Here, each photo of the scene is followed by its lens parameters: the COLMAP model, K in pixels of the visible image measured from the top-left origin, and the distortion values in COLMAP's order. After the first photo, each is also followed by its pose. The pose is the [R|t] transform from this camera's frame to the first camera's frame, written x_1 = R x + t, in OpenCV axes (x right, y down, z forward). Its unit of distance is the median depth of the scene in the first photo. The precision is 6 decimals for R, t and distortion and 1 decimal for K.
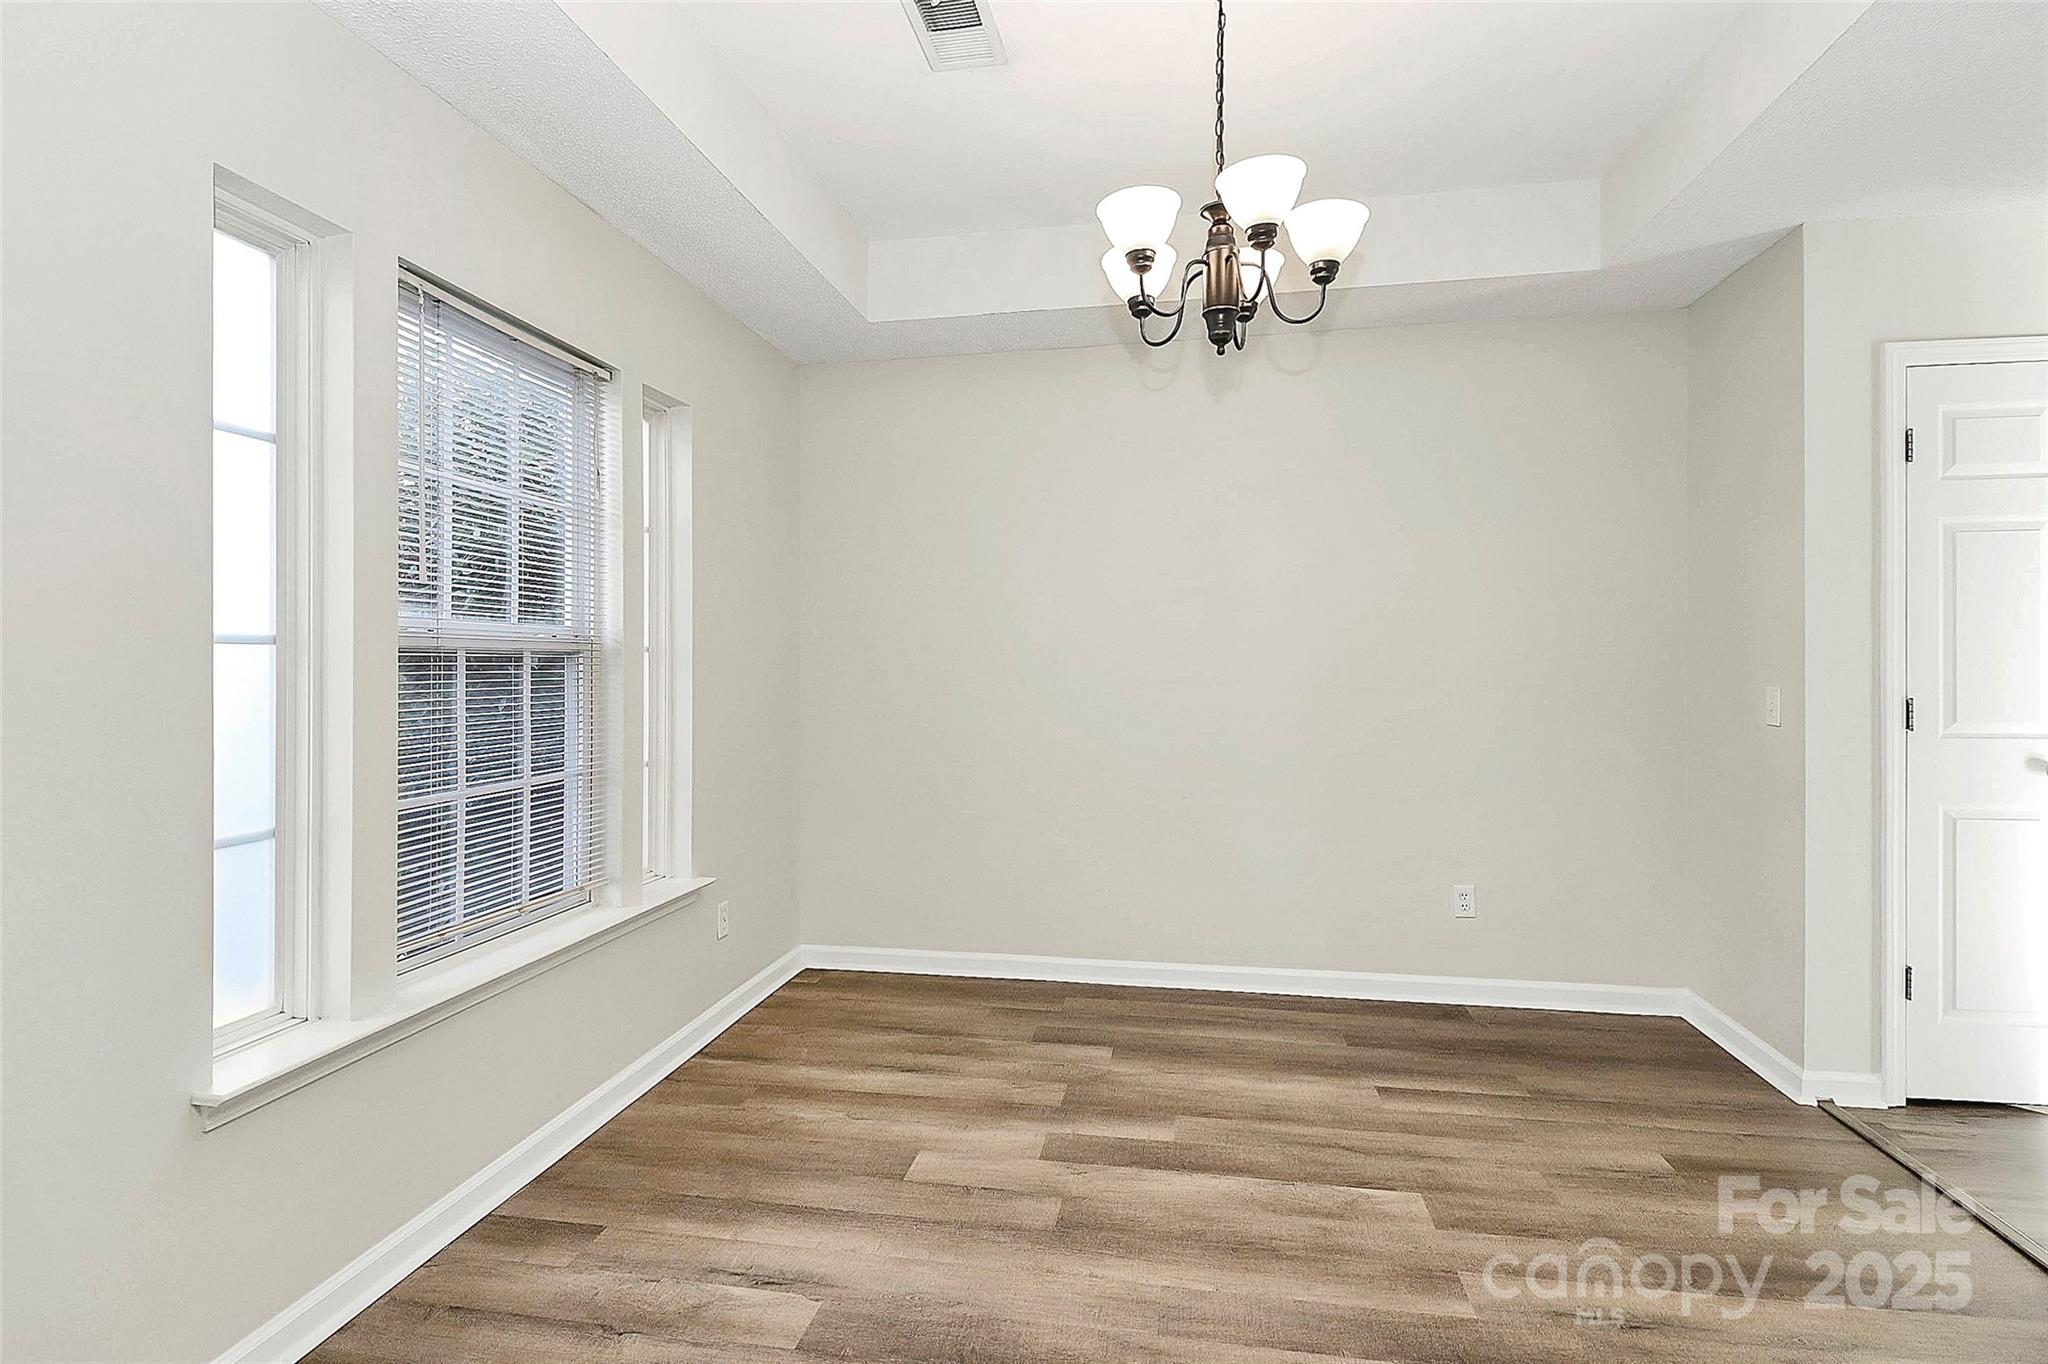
lens RADIAL K [[929.5, 0, 998.9], [0, 929.5, 665.5], [0, 0, 1]] dist [-0.000875, -0.016479]
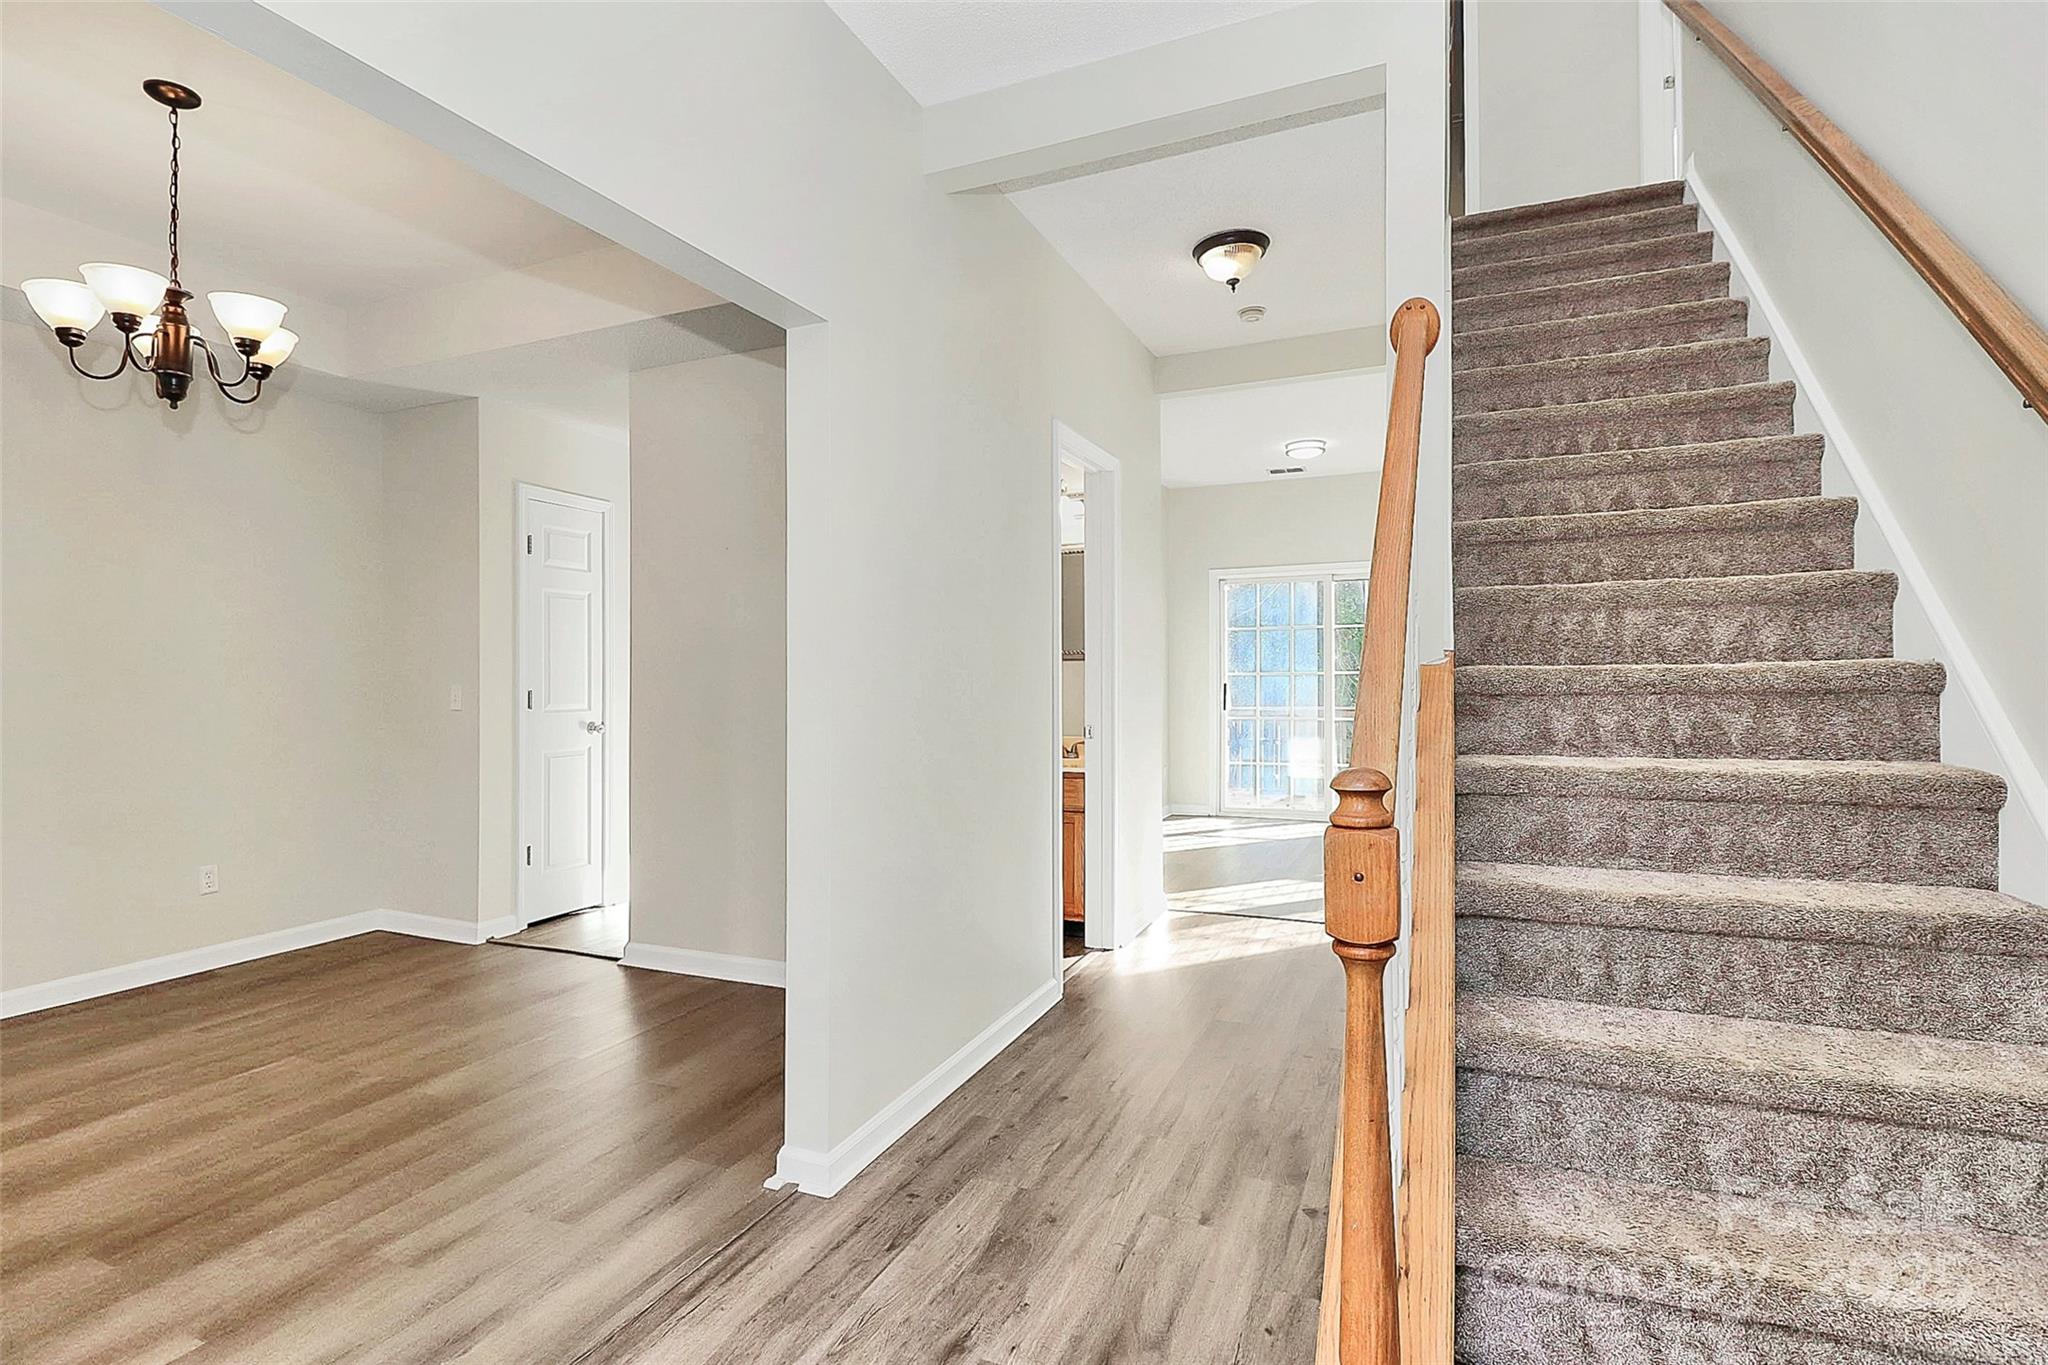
lens RADIAL K [[969.4, 0, 1023.2], [0, 969.4, 675.8], [0, 0, 1]] dist [-0.012443, -0.000933]
pose [[0.193363, 0.006484, 0.981106, -0.726185], [0.005124, 0.999958, -0.007619, 0.031553], [-0.981114, 0.006500, 0.193321, -0.324093]]
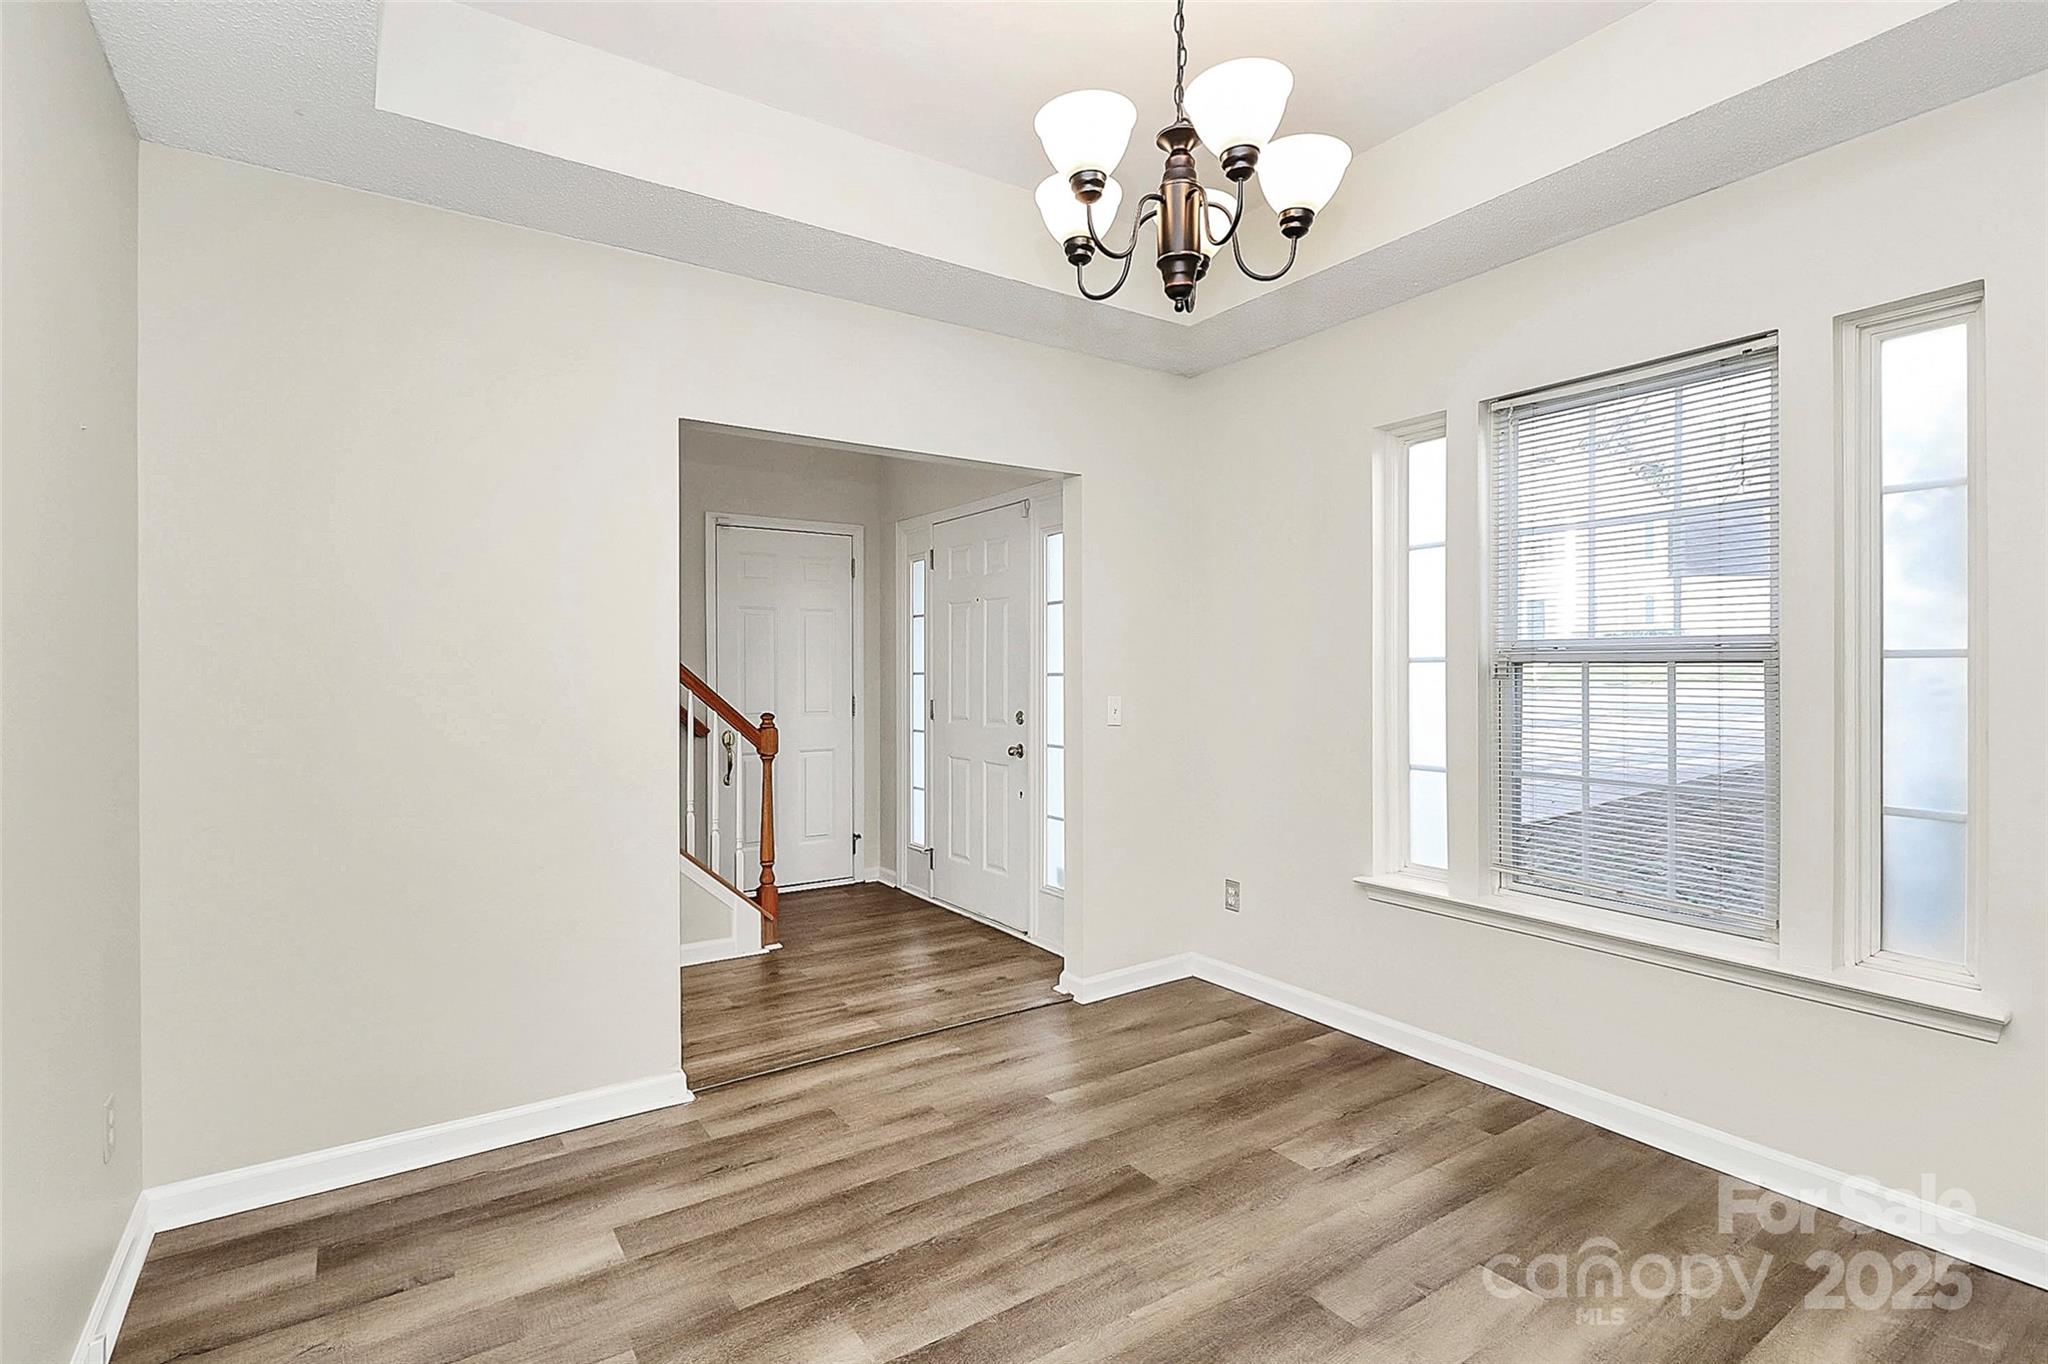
lens RADIAL K [[969.4, 0, 1023.2], [0, 969.4, 675.3], [0, 0, 1]] dist [-0.012443, -0.000933]
pose [[-0.688439, 0.002951, -0.725288, 0.898642], [0.000531, 0.999994, 0.003564, -0.003646], [0.725294, 0.002069, -0.688436, 1.389460]]
